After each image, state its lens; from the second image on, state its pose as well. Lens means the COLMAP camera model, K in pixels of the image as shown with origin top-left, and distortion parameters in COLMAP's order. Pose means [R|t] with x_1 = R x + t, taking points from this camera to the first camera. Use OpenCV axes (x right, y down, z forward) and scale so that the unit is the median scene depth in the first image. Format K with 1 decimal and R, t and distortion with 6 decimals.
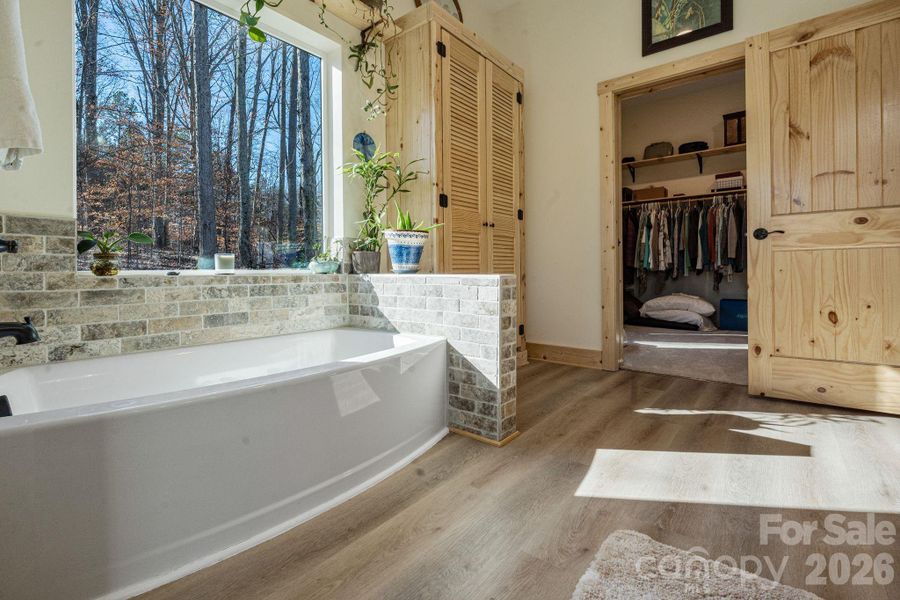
lens RADIAL K [[409.6, 0, 459.4], [0, 409.6, 277.7], [0, 0, 1]] dist [-0.007535, -0.000152]
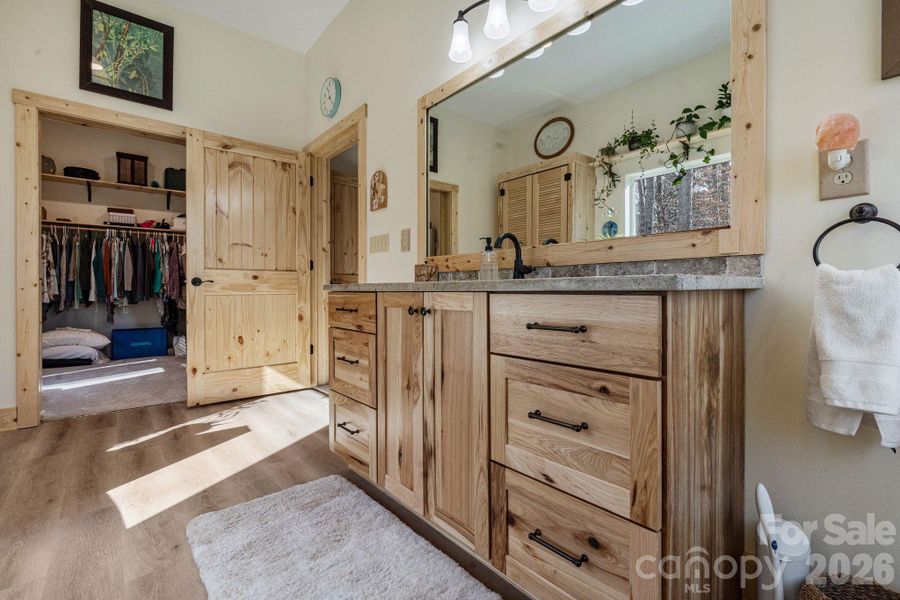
lens RADIAL K [[409.6, 0, 449.7], [0, 409.6, 295.6], [0, 0, 1]] dist [-0.007535, -0.000152]
pose [[0.194115, -0.002675, 0.980975, -0.395531], [0.005674, 0.999983, 0.001604, -0.061546], [-0.980962, 0.005255, 0.194127, -0.050552]]
